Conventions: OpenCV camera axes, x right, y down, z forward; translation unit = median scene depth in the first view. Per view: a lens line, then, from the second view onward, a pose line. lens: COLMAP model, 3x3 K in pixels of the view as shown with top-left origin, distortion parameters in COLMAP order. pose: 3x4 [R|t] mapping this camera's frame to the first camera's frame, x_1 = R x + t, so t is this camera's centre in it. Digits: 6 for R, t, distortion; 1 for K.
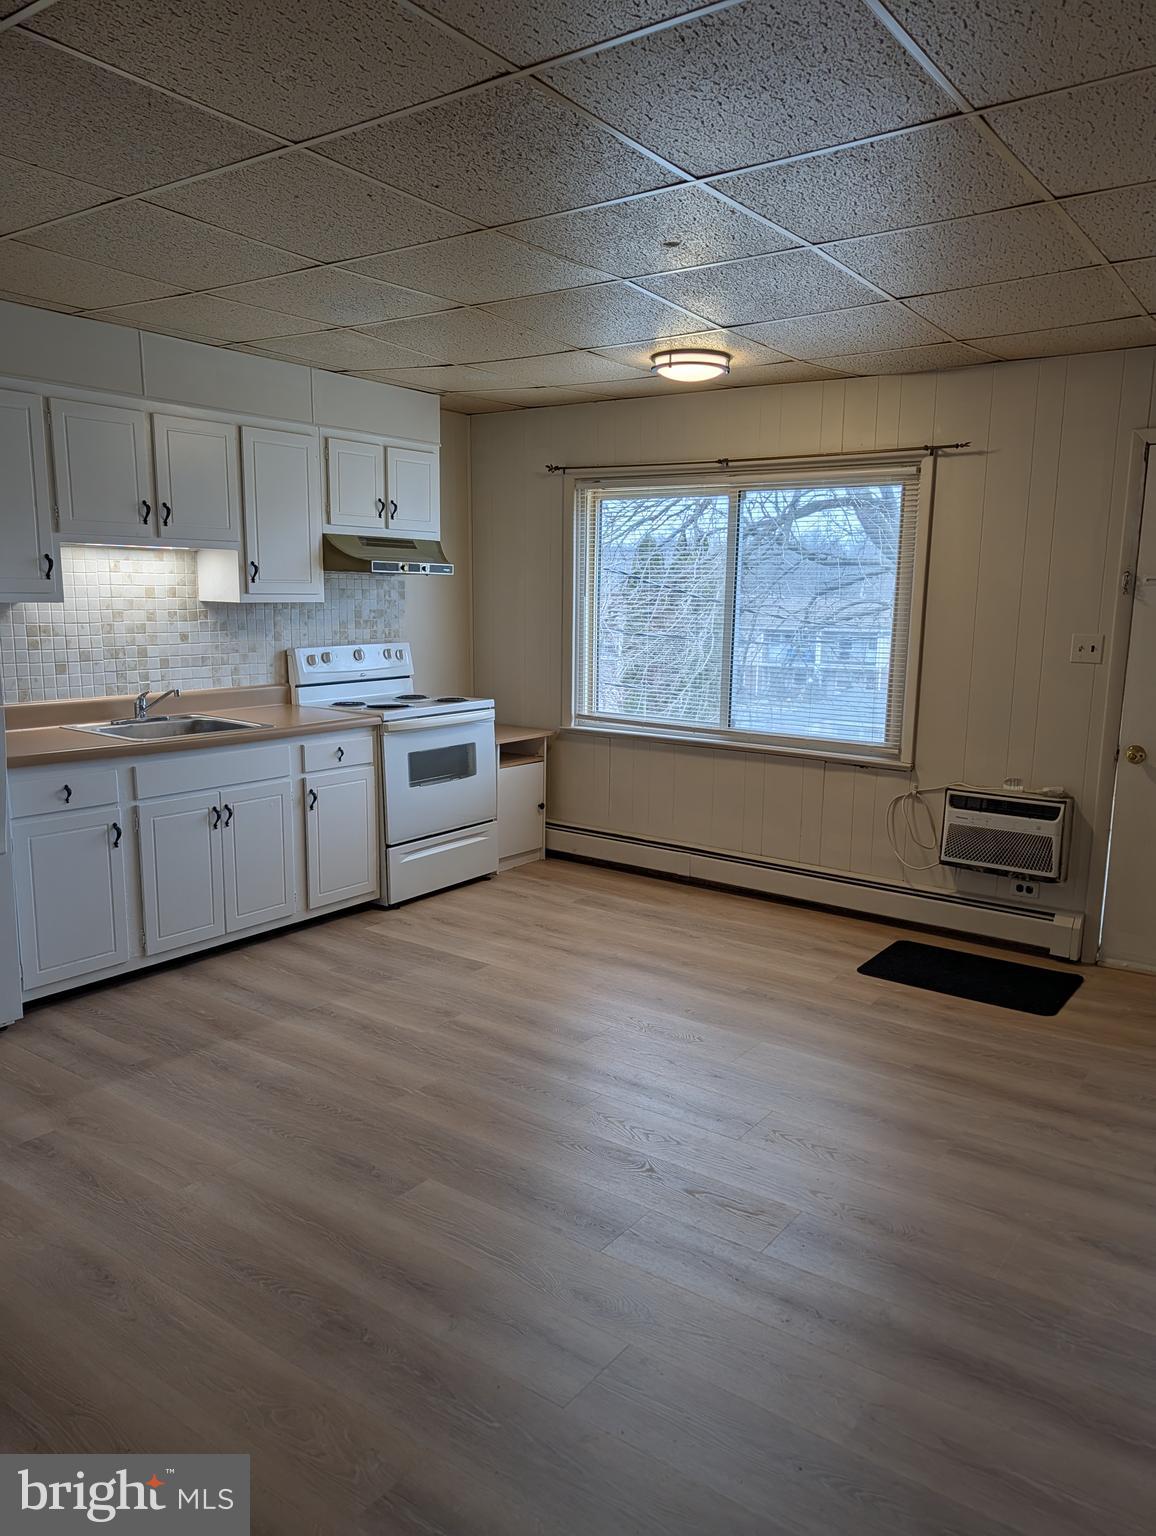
lens RADIAL K [[1086.7, 0, 607.0], [0, 1086.7, 799.0], [0, 0, 1]] dist [0.005424, 0.000375]
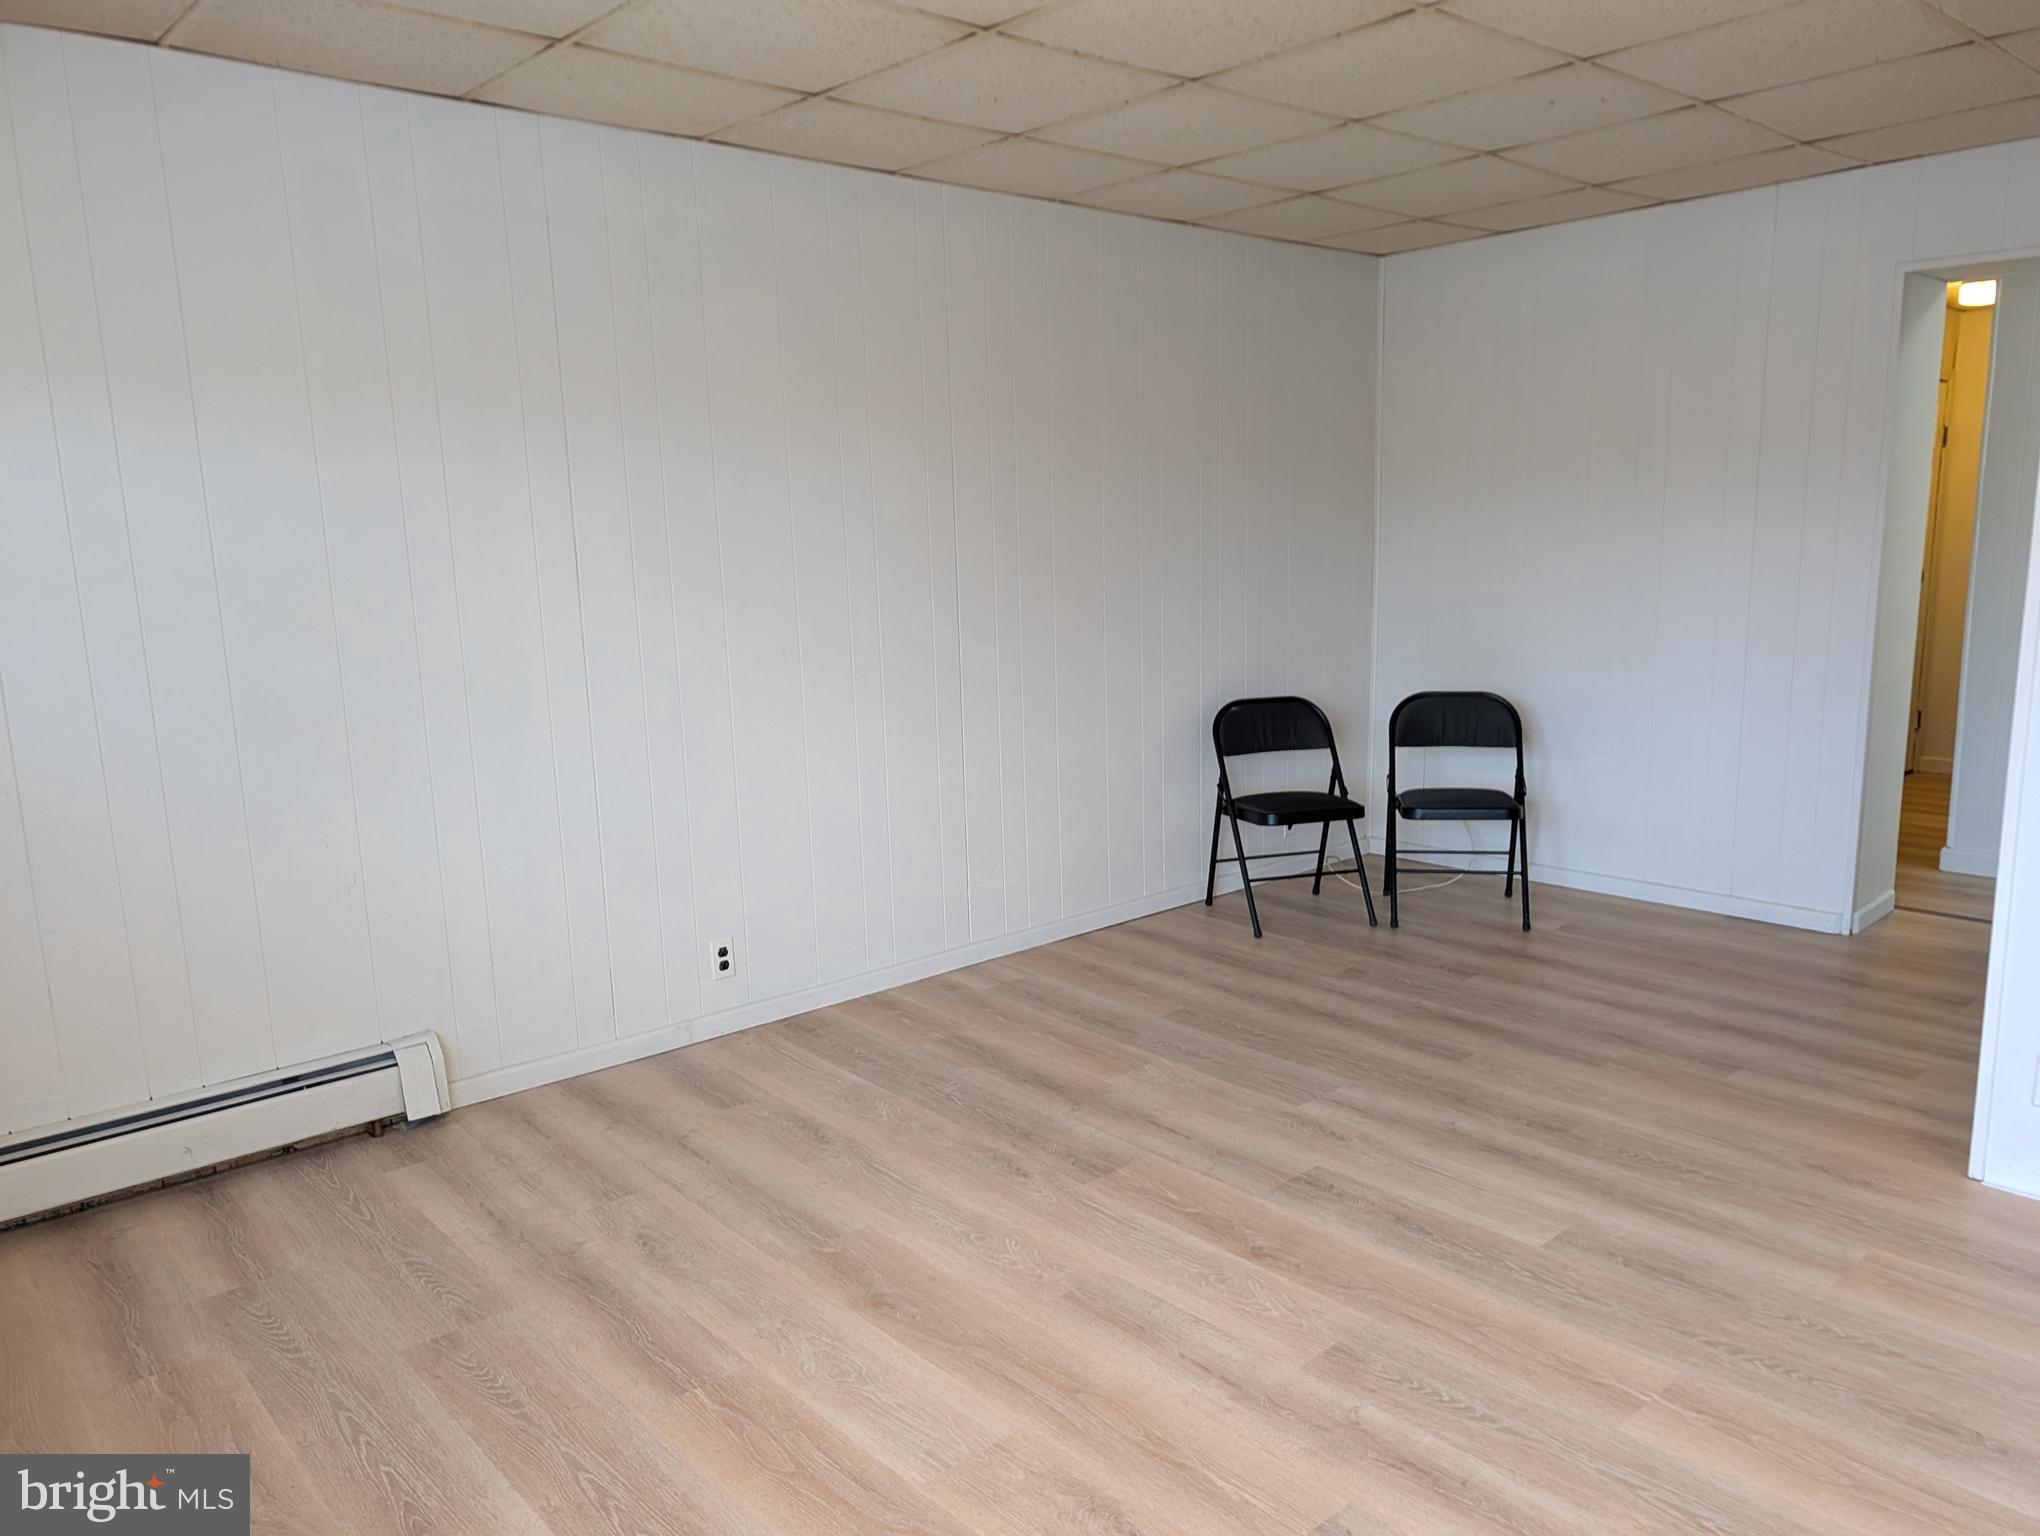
lens RADIAL K [[1450.5, 0, 1043.9], [0, 1450.5, 765.6], [0, 0, 1]] dist [0.010030, -0.001102]
pose [[-0.975051, -0.030700, 0.219846, -0.022098], [0.048016, 0.937773, 0.343912, -0.202855], [-0.216724, 0.345888, -0.912903, 1.125386]]
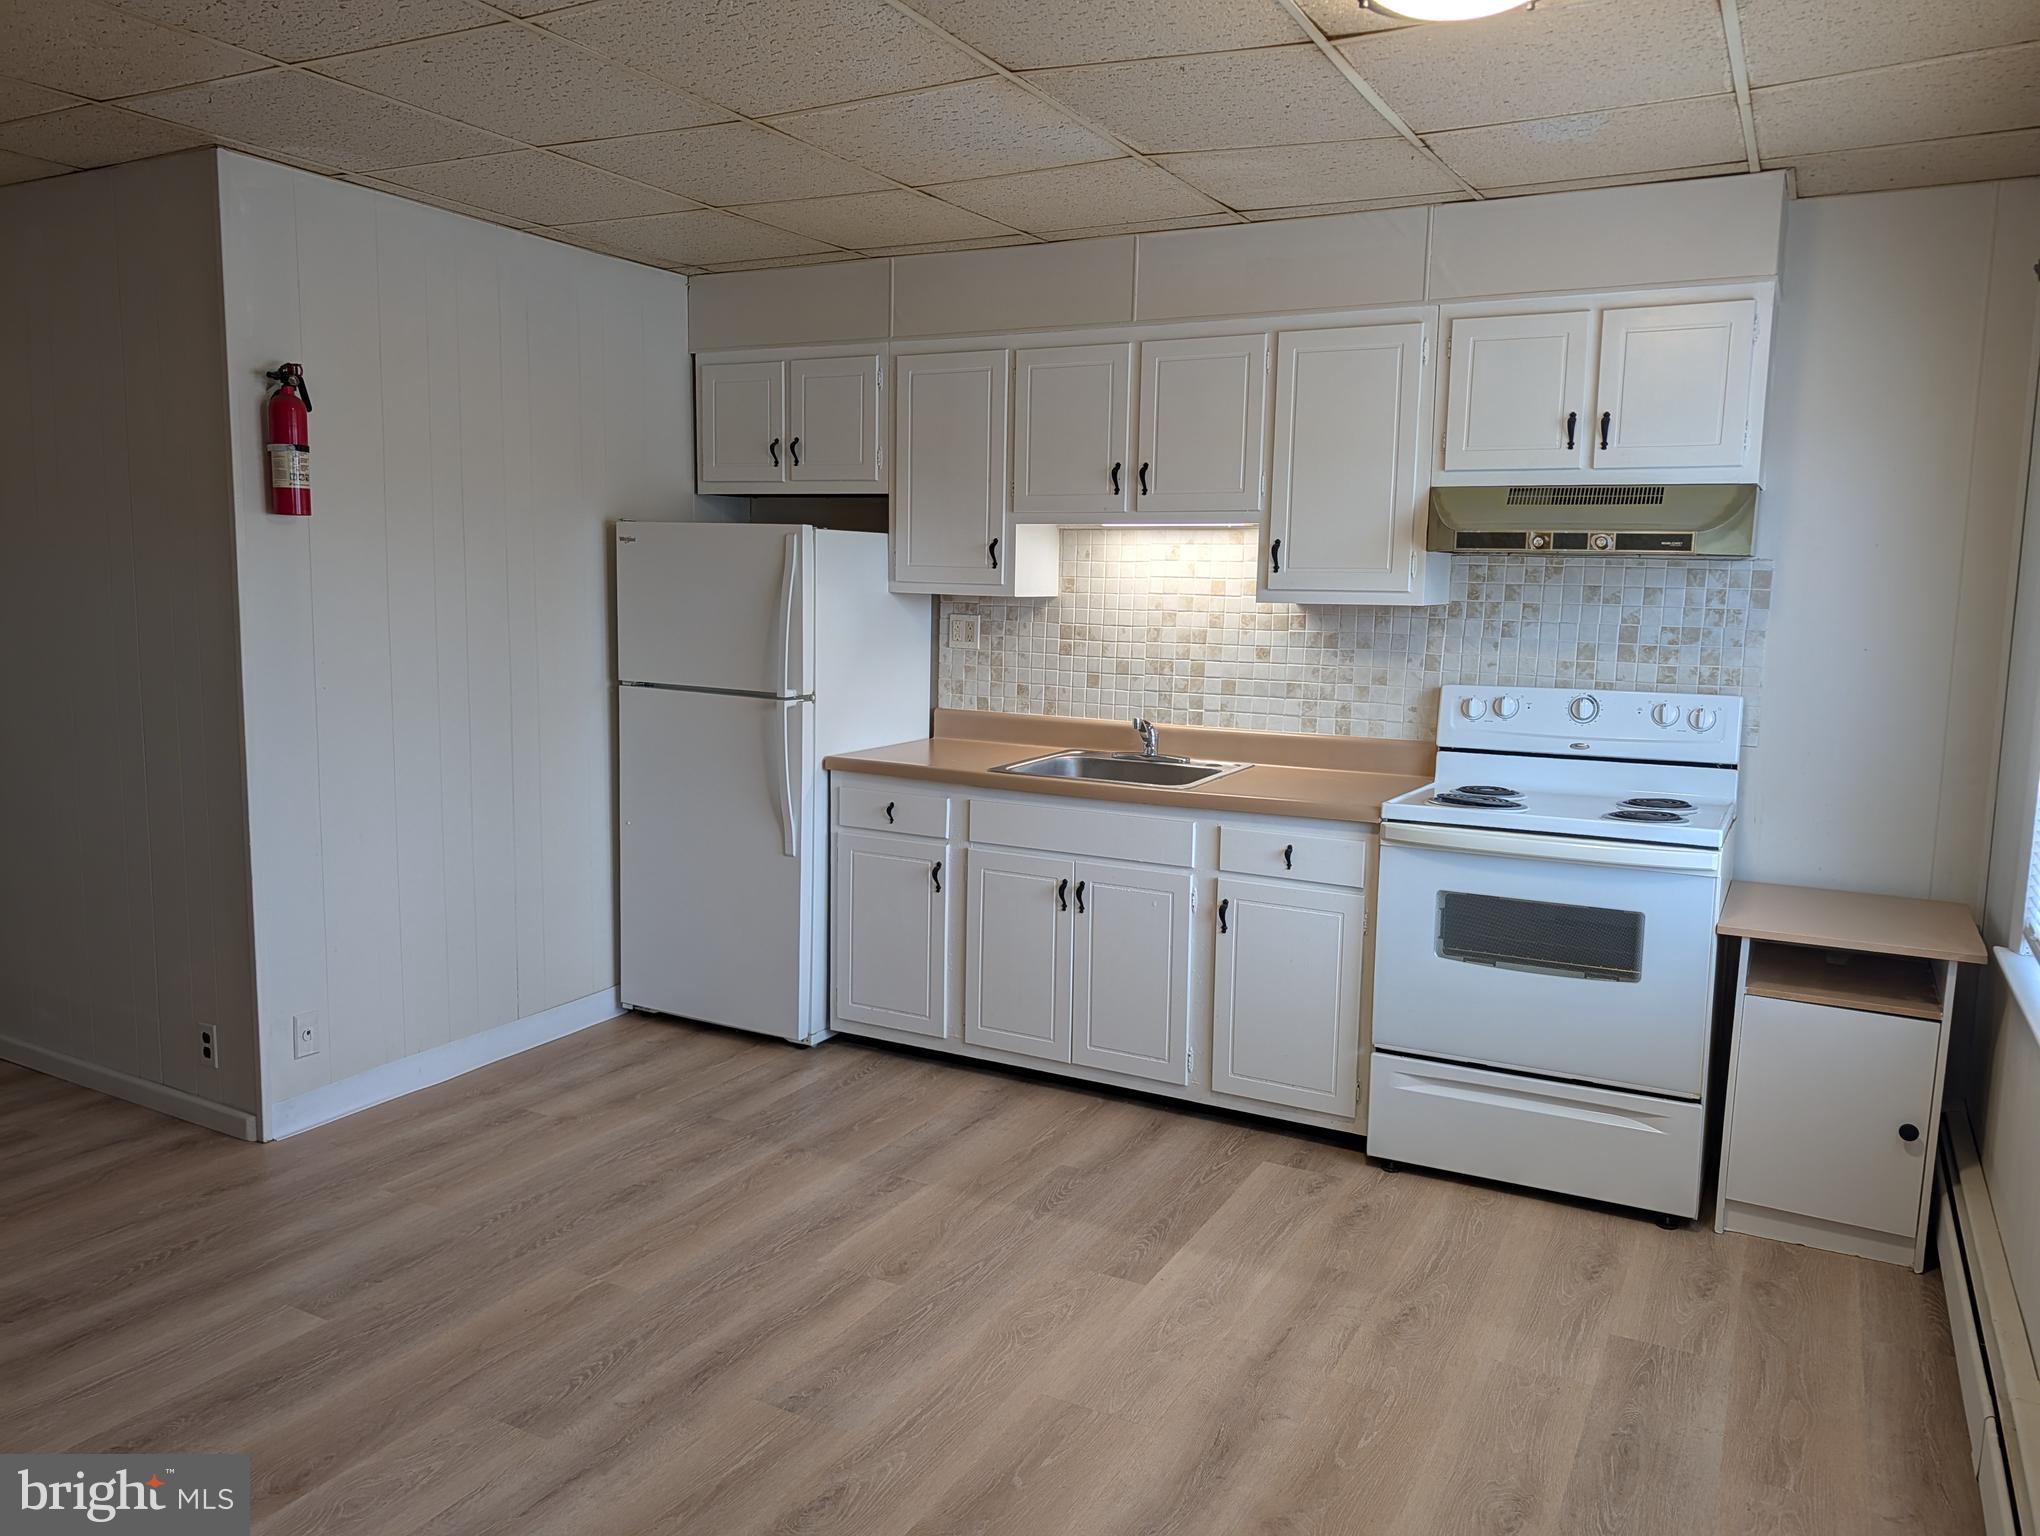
lens RADIAL K [[1450.5, 0, 1043.9], [0, 1450.5, 765.6], [0, 0, 1]] dist [0.010030, -0.001102]
pose [[0.121952, 0.110798, -0.986332, 0.507613], [-0.204825, 0.975169, 0.084219, -0.128725], [0.971172, 0.191755, 0.141618, 0.751697]]
